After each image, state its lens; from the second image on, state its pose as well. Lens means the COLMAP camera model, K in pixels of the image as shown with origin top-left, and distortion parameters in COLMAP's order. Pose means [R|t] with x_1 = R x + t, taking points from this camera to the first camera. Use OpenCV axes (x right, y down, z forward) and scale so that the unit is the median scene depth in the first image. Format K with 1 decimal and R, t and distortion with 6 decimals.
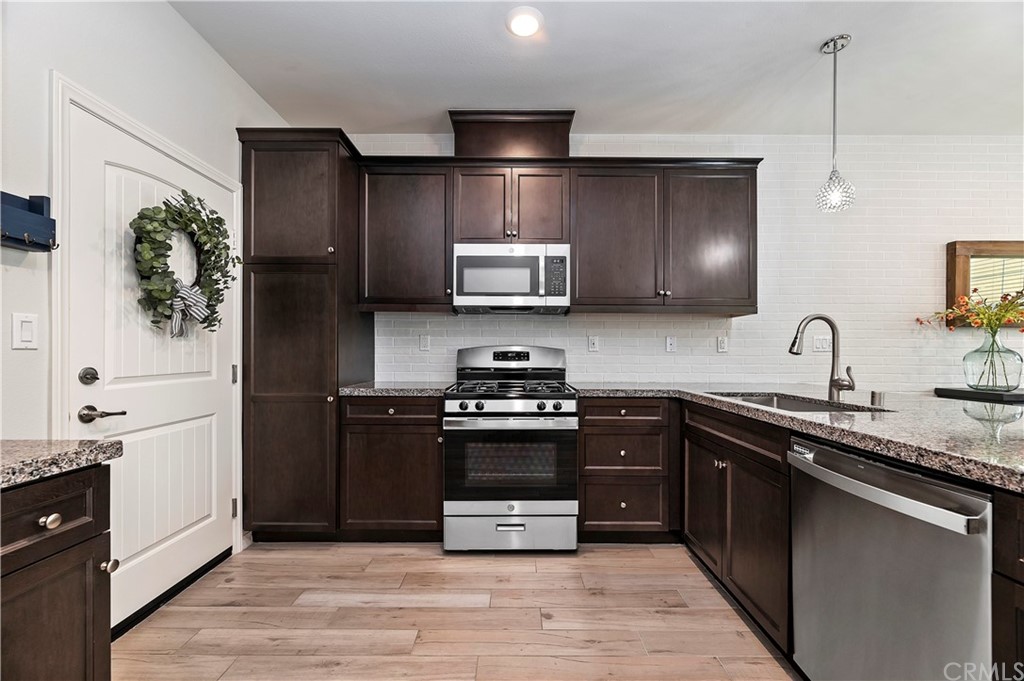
lens RADIAL K [[417.7, 0, 515.7], [0, 417.7, 351.5], [0, 0, 1]] dist [0.002428, 0.000266]
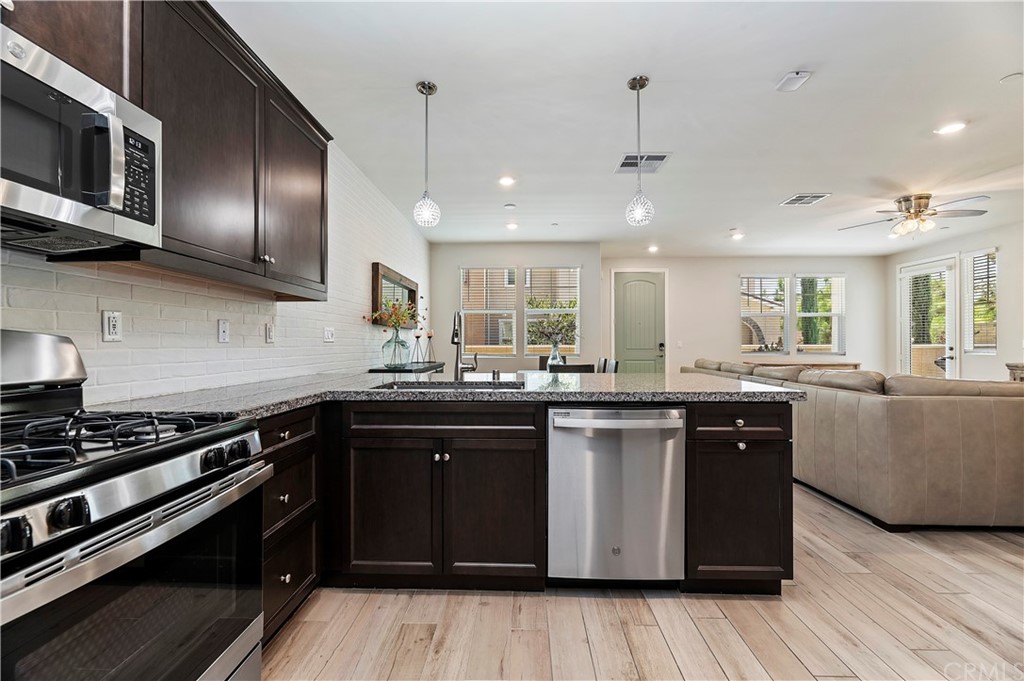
lens RADIAL K [[417.7, 0, 513.5], [0, 417.7, 341.2], [0, 0, 1]] dist [0.002428, 0.000266]
pose [[0.028245, 0.002510, 0.999598, -0.397287], [-0.000378, 0.999997, -0.002500, 0.000866], [-0.999601, -0.000307, 0.028246, 0.657012]]
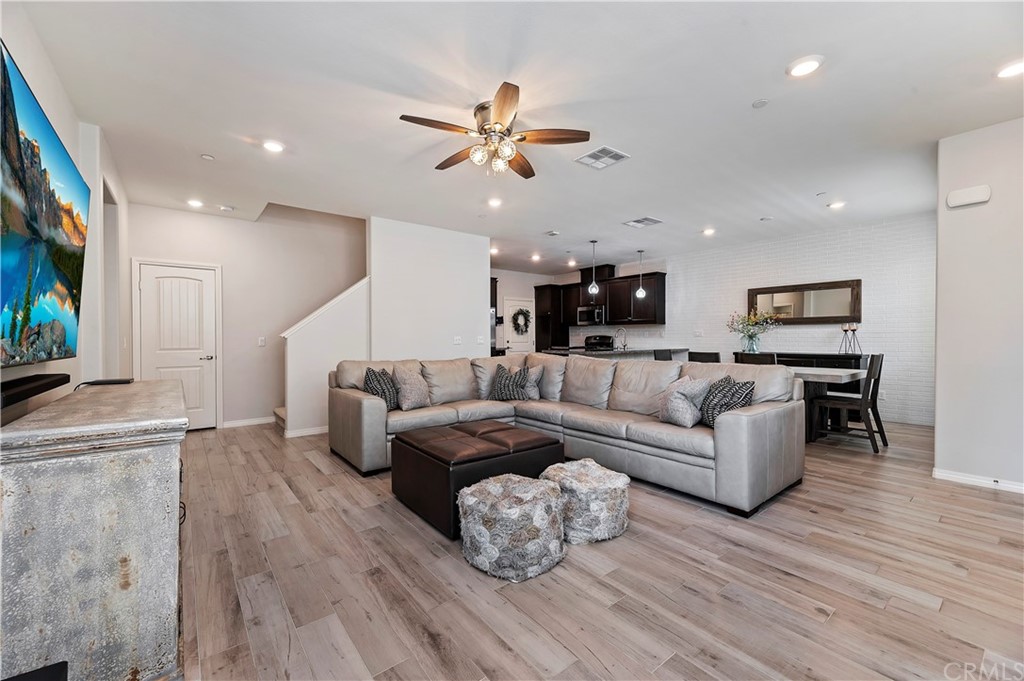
lens RADIAL K [[417.7, 0, 522.3], [0, 417.7, 343.4], [0, 0, 1]] dist [0.002428, 0.000266]
pose [[0.636021, 0.004792, -0.771657, 2.617391], [0.006605, 0.999910, 0.011654, 0.008254], [0.771644, -0.012509, 0.635932, -1.870431]]
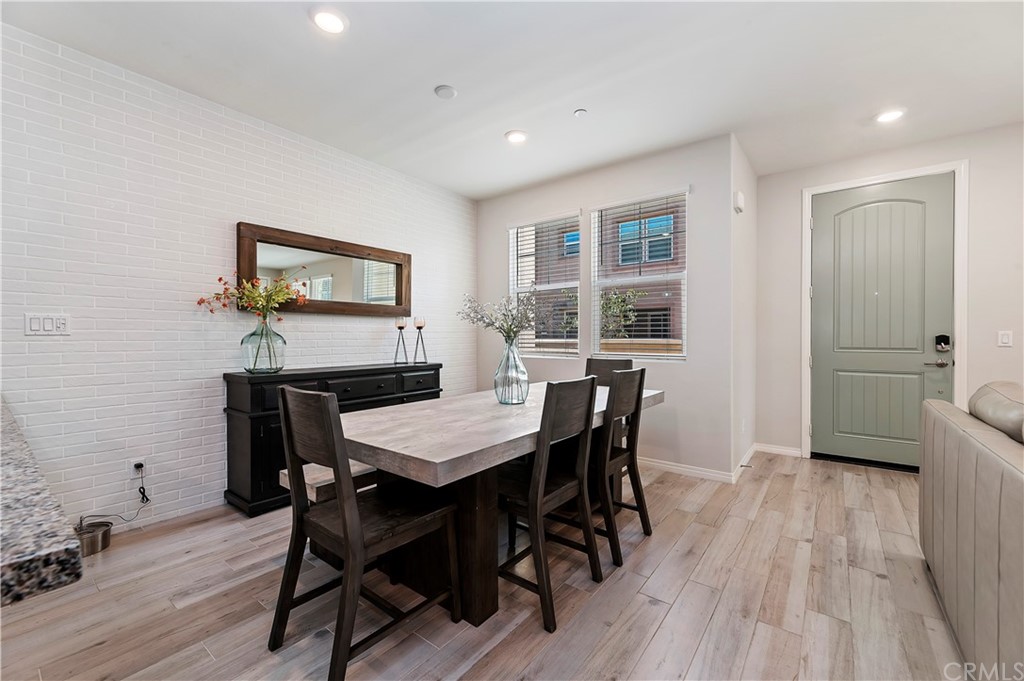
lens RADIAL K [[417.7, 0, 511.8], [0, 417.7, 341.1], [0, 0, 1]] dist [0.002428, 0.000266]
pose [[0.614071, -0.011917, 0.789161, 0.850632], [0.002512, 0.999910, 0.013144, 0.004330], [-0.789247, -0.006089, 0.614046, -0.123474]]
